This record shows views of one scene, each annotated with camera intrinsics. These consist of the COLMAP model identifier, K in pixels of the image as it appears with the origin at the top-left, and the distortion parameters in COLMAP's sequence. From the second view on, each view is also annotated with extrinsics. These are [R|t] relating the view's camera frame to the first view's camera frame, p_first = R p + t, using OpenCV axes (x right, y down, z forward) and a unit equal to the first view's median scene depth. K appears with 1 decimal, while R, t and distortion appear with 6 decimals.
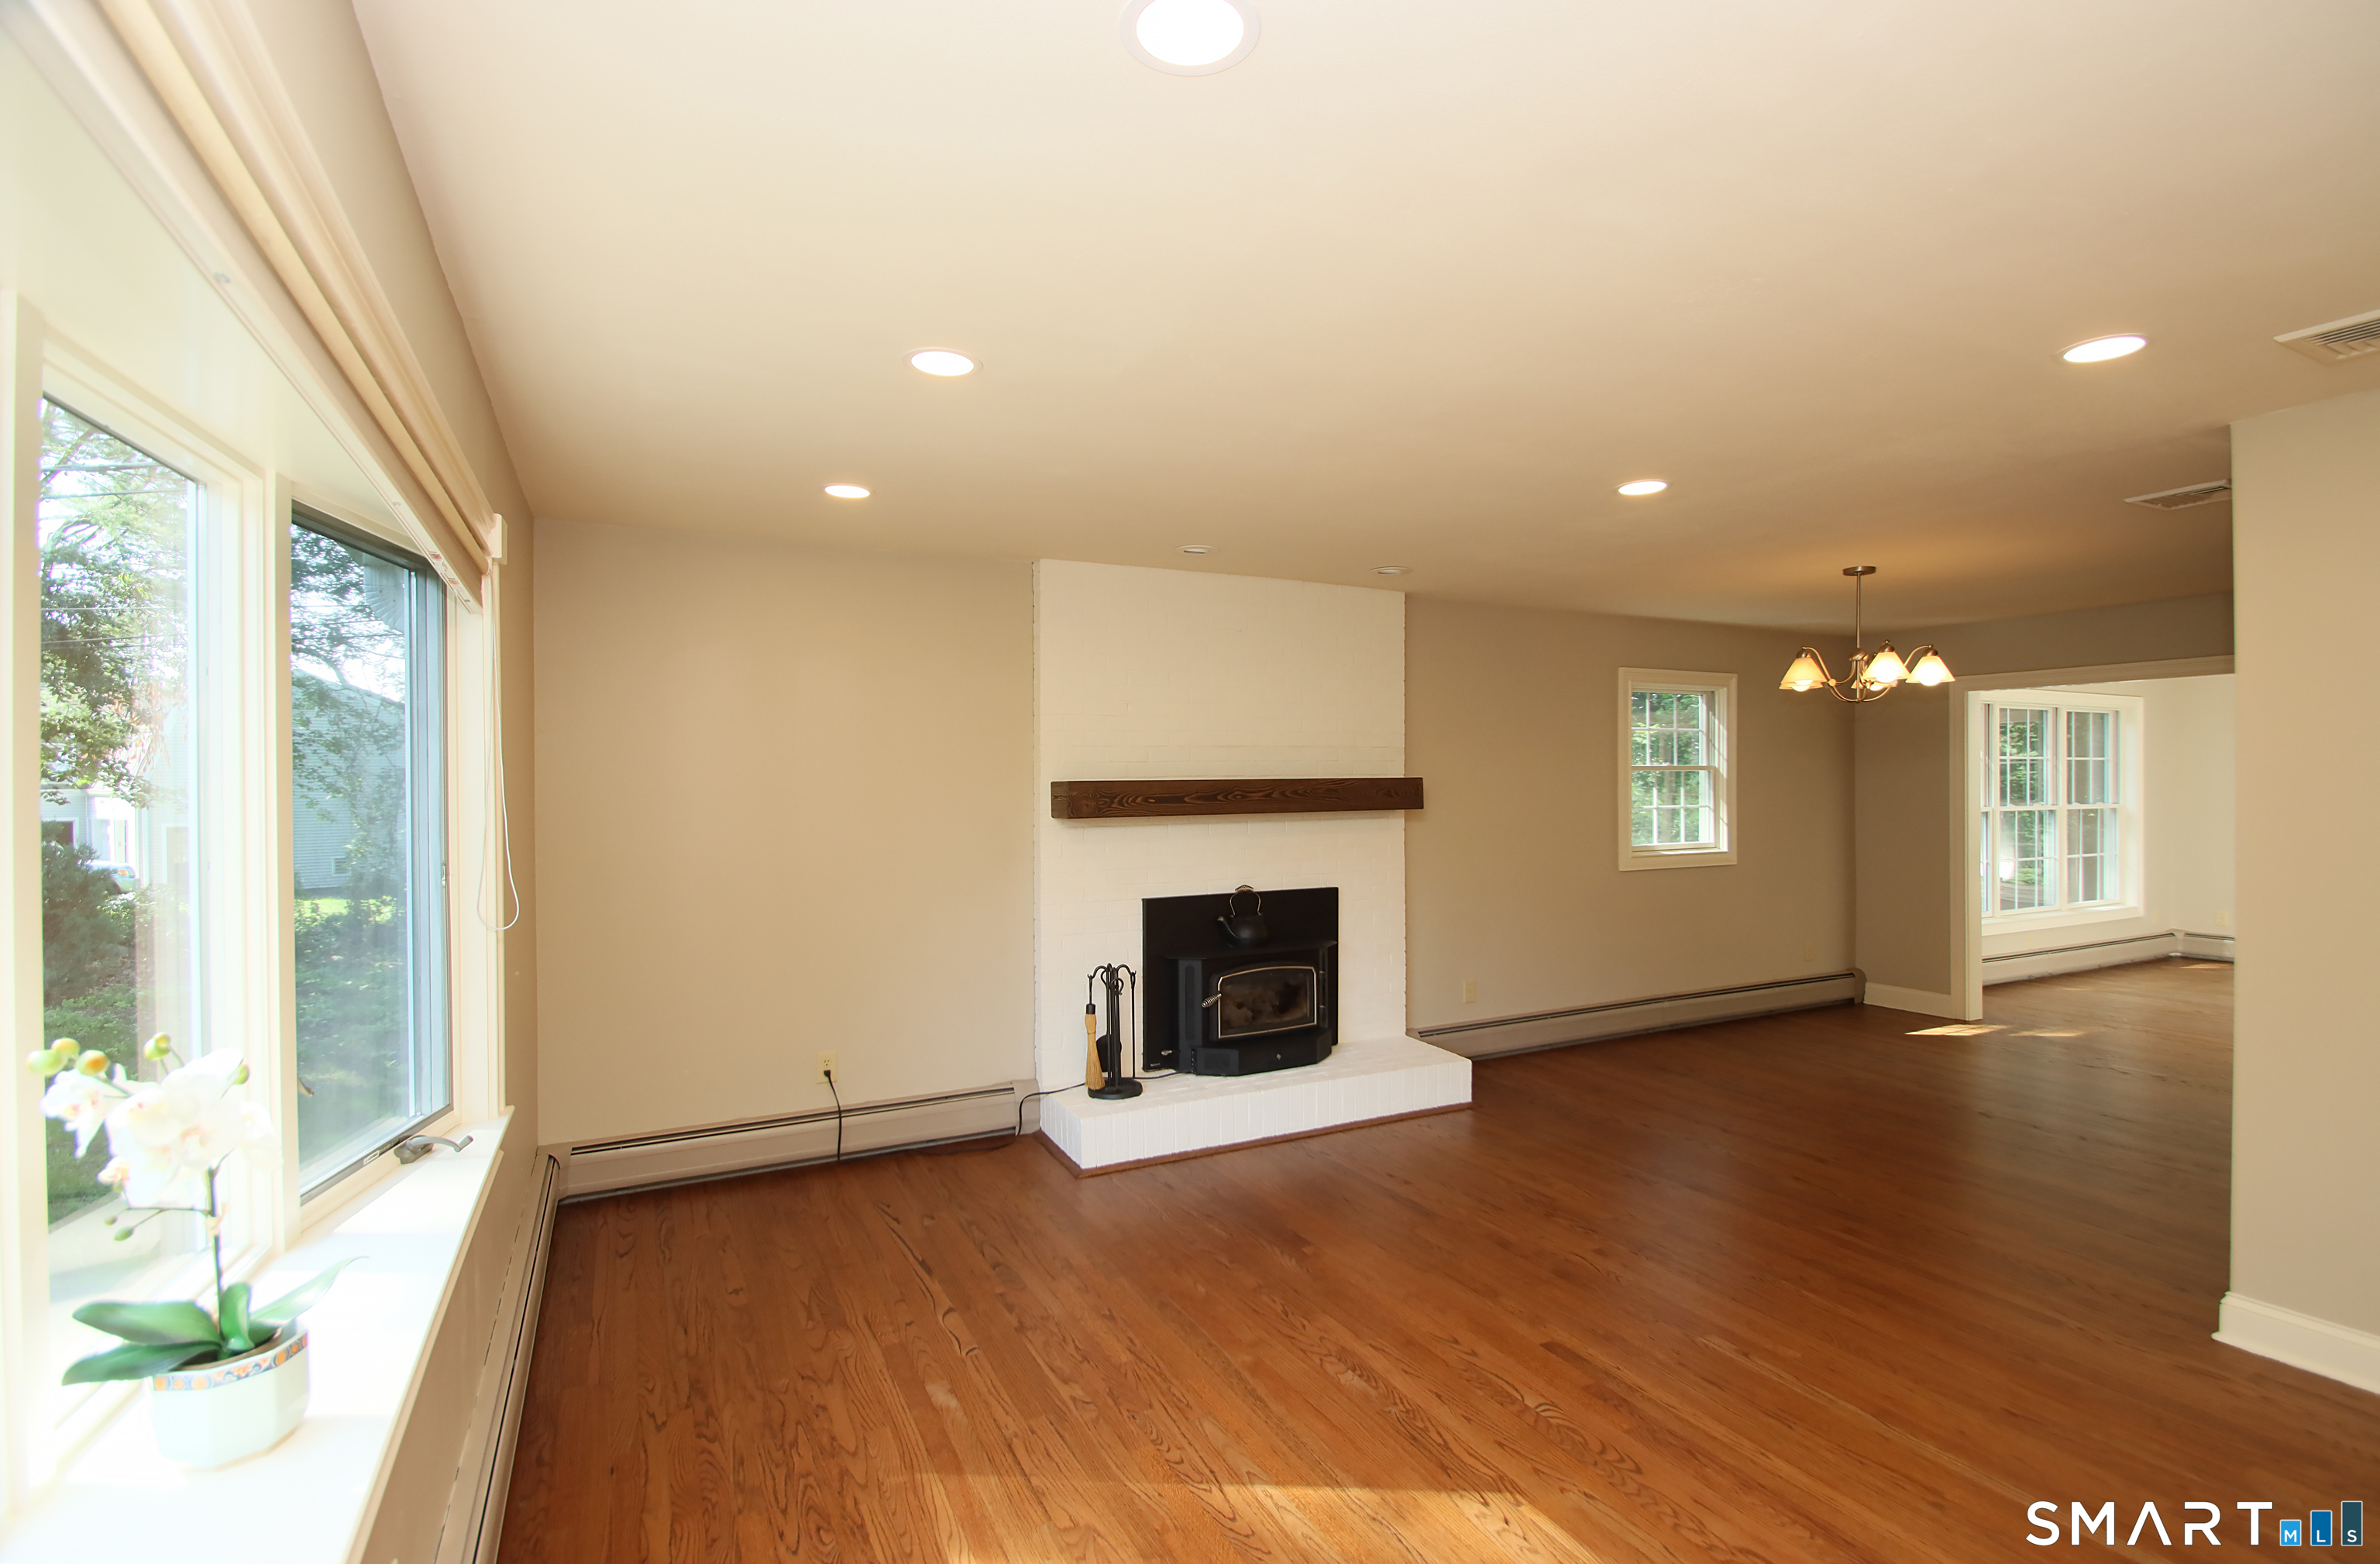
lens RADIAL K [[1105.9, 0, 1188.3], [0, 1105.9, 786.0], [0, 0, 1]] dist [0.000592, -0.001182]
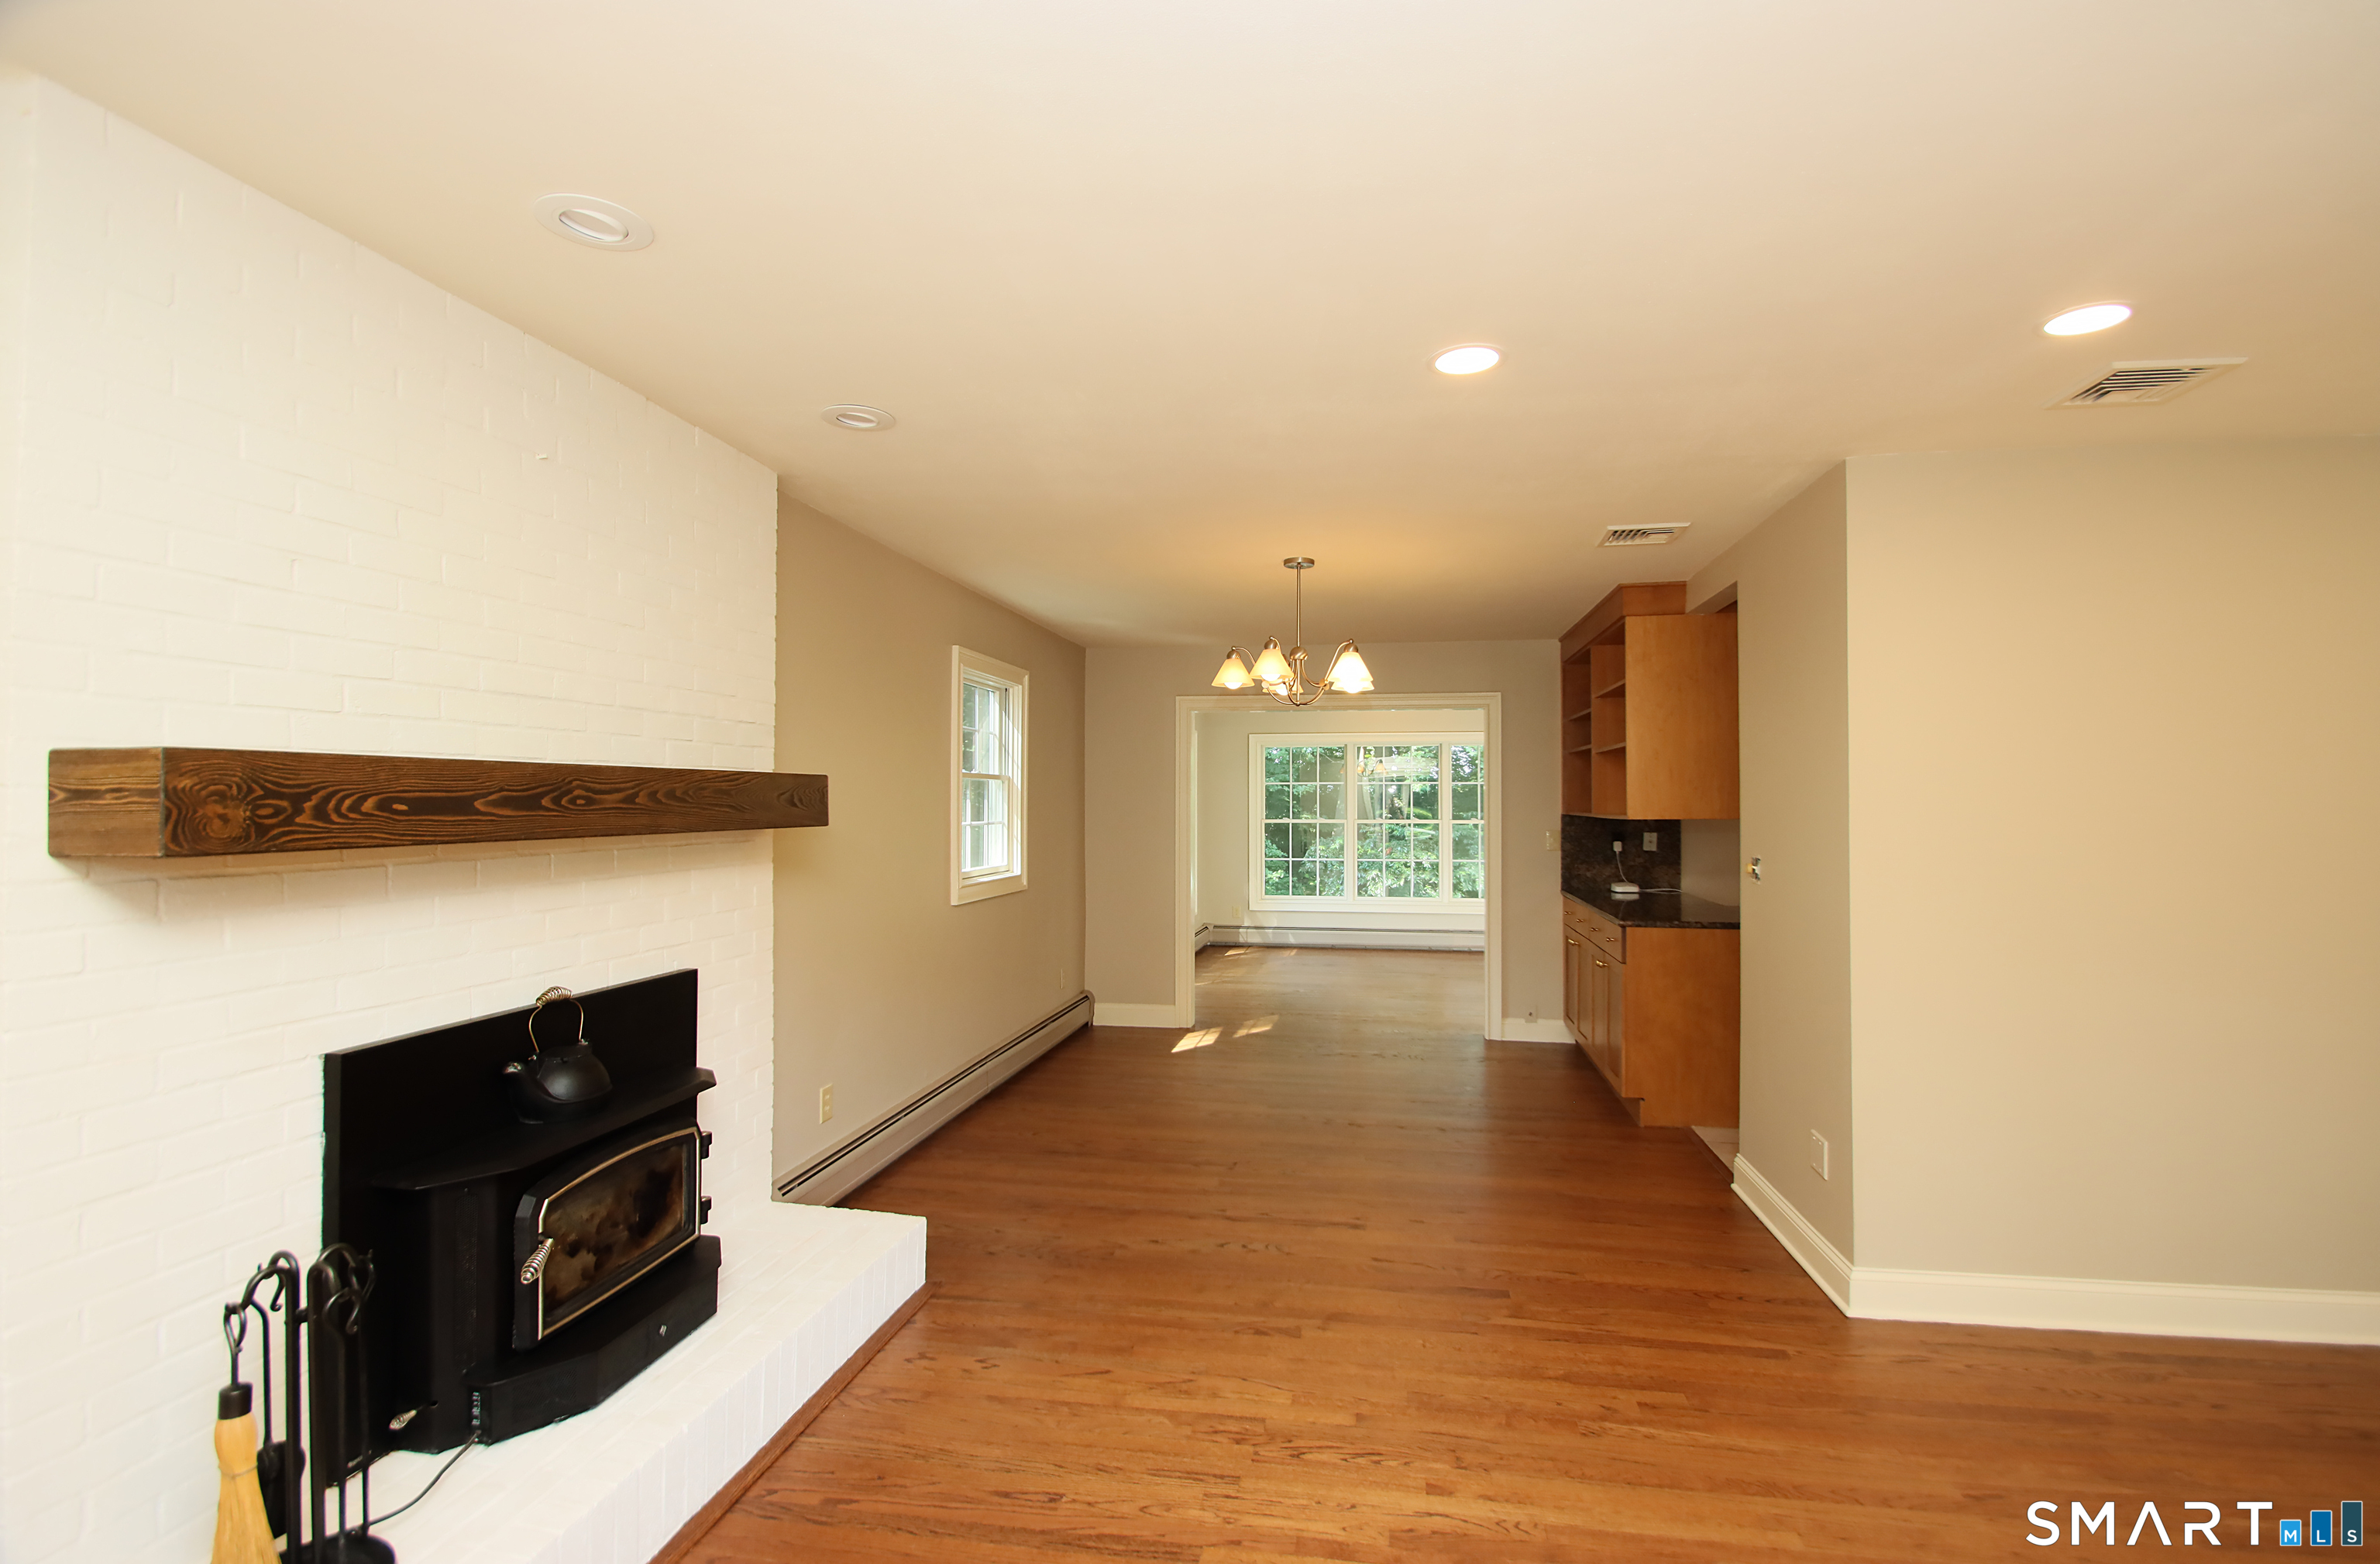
lens RADIAL K [[1105.9, 0, 1187.4], [0, 1105.9, 780.7], [0, 0, 1]] dist [0.000592, -0.001182]
pose [[0.590243, 0.025532, 0.806822, -0.175847], [-0.004467, 0.999588, -0.028364, 0.012734], [-0.807214, 0.013137, 0.590113, 0.495177]]
